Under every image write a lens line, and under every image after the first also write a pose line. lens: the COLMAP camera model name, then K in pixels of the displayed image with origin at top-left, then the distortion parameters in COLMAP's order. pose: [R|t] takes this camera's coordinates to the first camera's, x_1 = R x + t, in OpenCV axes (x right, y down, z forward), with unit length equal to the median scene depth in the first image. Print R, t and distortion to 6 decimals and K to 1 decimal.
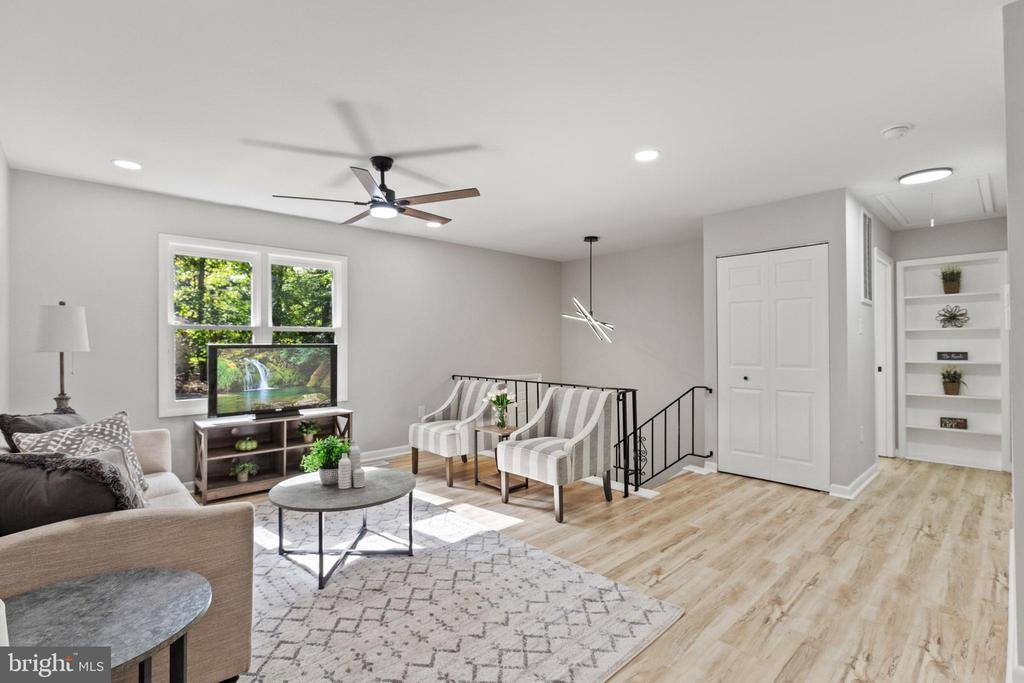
lens RADIAL K [[478.0, 0, 513.1], [0, 478.0, 339.7], [0, 0, 1]] dist [-0.003195, 0.000909]
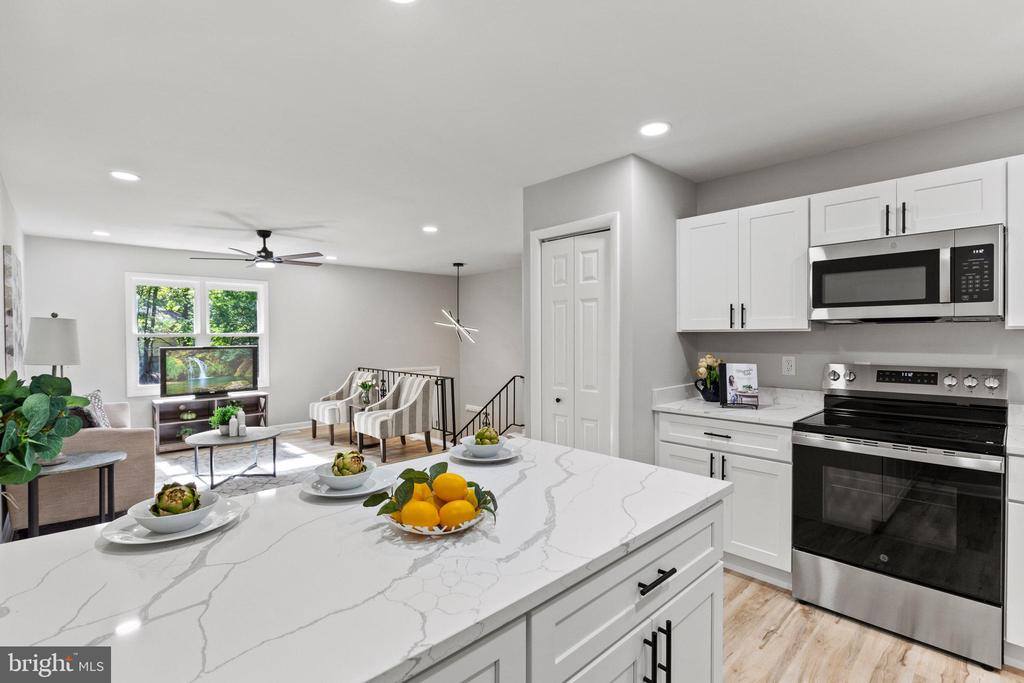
lens RADIAL K [[478.0, 0, 511.5], [0, 478.0, 338.0], [0, 0, 1]] dist [-0.003195, 0.000909]
pose [[0.999971, -0.003458, 0.006723, 0.423905], [0.003339, 0.999841, 0.017543, -0.041793], [-0.006782, -0.017520, 0.999824, -0.467545]]
